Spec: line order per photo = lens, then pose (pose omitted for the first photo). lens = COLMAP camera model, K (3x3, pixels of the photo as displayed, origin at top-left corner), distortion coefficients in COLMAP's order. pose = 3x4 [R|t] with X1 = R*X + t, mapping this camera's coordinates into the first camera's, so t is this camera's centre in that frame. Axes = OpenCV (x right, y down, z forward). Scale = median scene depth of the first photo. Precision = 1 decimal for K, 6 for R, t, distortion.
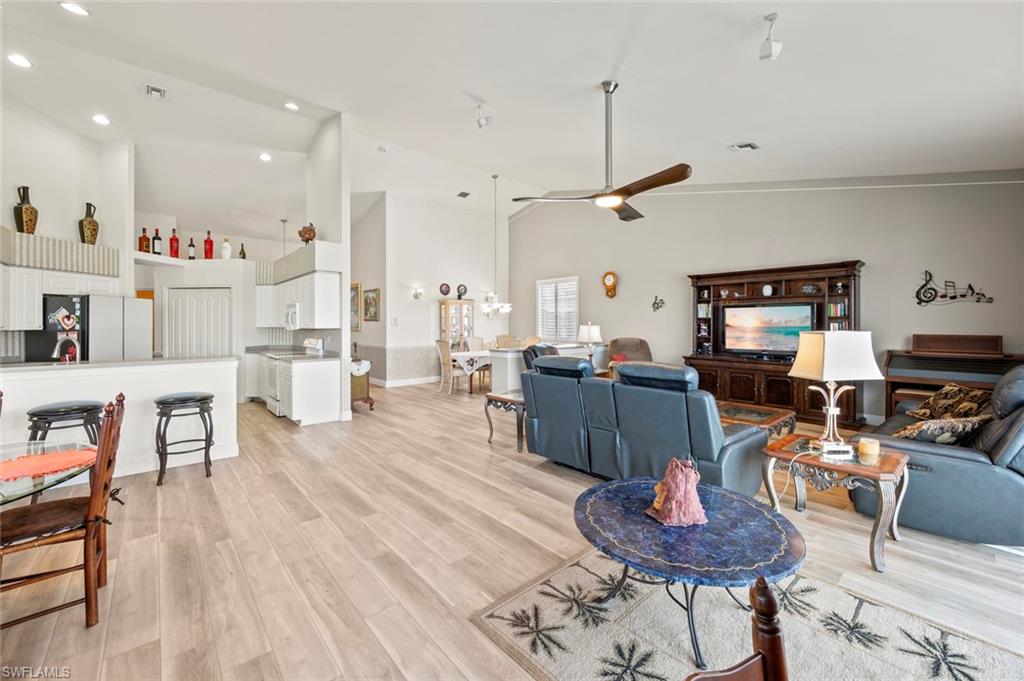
lens RADIAL K [[407.8, 0, 513.0], [0, 407.8, 322.6], [0, 0, 1]] dist [-0.001907, -0.000878]
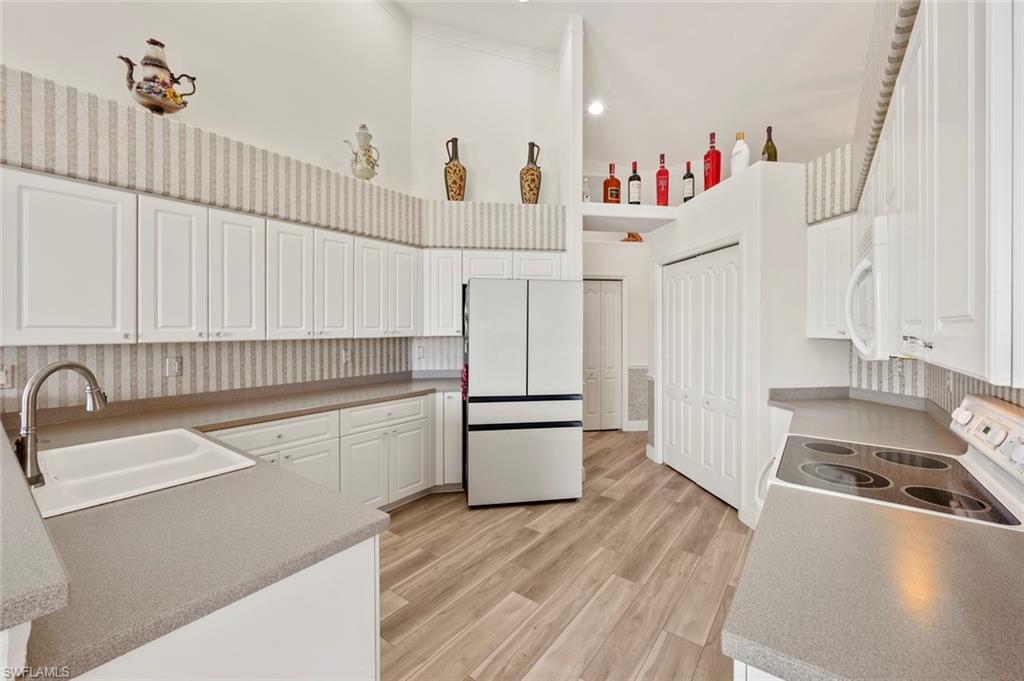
lens RADIAL K [[407.8, 0, 521.3], [0, 407.8, 330.9], [0, 0, 1]] dist [-0.001907, -0.000878]
pose [[0.211733, 0.011149, -0.977264, -0.379493], [0.002952, 0.999923, 0.012047, 0.000060], [0.977323, -0.005436, 0.211684, 0.790635]]
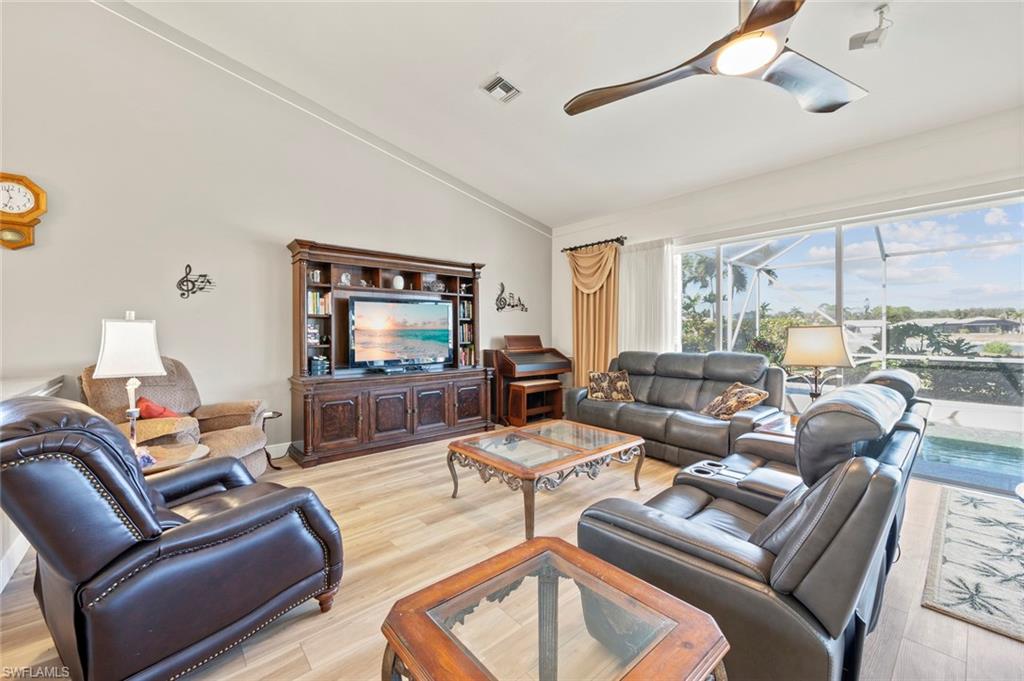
lens RADIAL K [[407.8, 0, 513.5], [0, 407.8, 331.4], [0, 0, 1]] dist [-0.001907, -0.000878]
pose [[0.005334, 0.005094, 0.999973, -0.150874], [-0.000593, 0.999987, -0.005090, 0.017455], [-0.999986, -0.000566, 0.005337, 0.764326]]
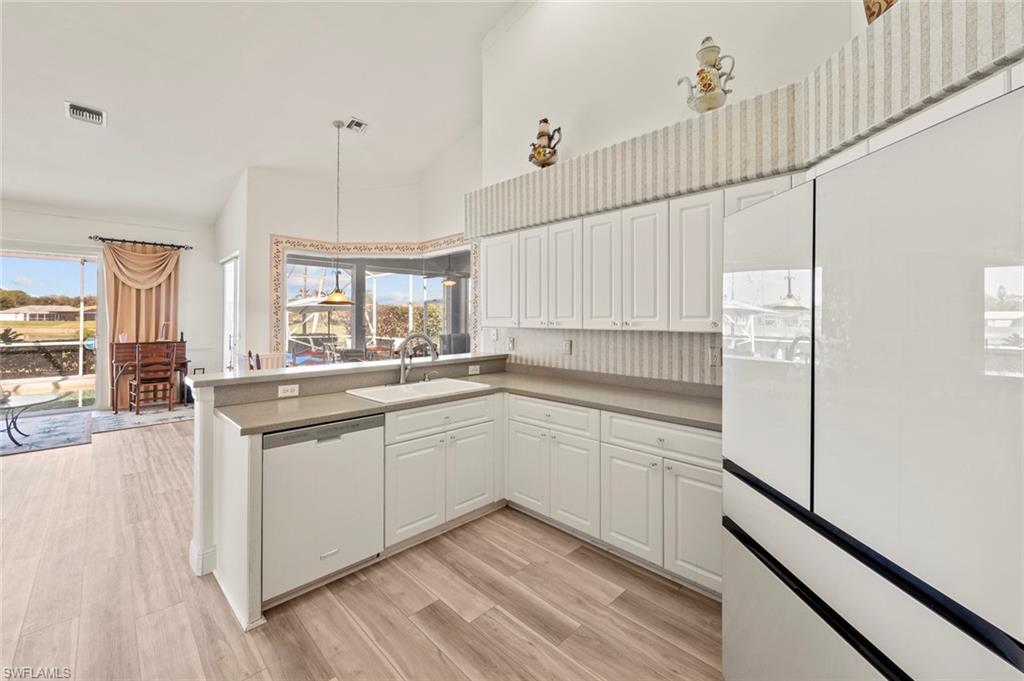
lens RADIAL K [[407.8, 0, 501.1], [0, 407.8, 313.1], [0, 0, 1]] dist [-0.001907, -0.000878]
pose [[-0.998146, 0.001252, -0.060855, -0.719294], [0.002327, 0.999843, -0.017586, 0.003331], [0.060823, -0.017695, -0.997992, 1.067332]]
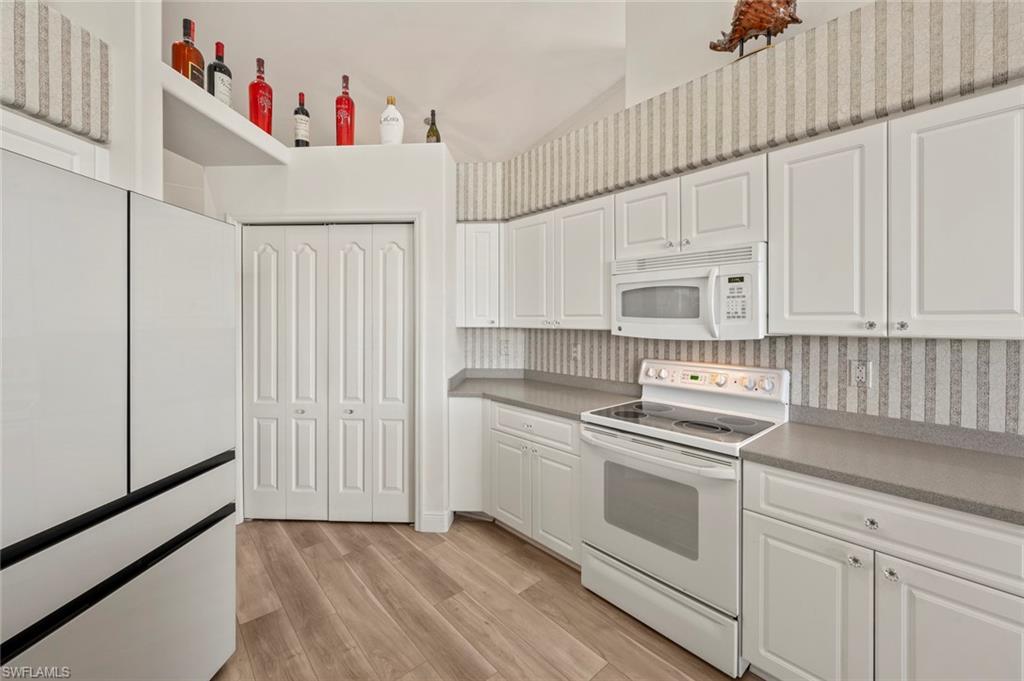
lens RADIAL K [[407.8, 0, 511.2], [0, 407.8, 322.6], [0, 0, 1]] dist [-0.001907, -0.000878]
pose [[0.999997, 0.002231, 0.000369, -0.687794], [-0.002236, 0.999898, 0.014092, 0.001471], [-0.000338, -0.014093, 0.999901, 0.714720]]
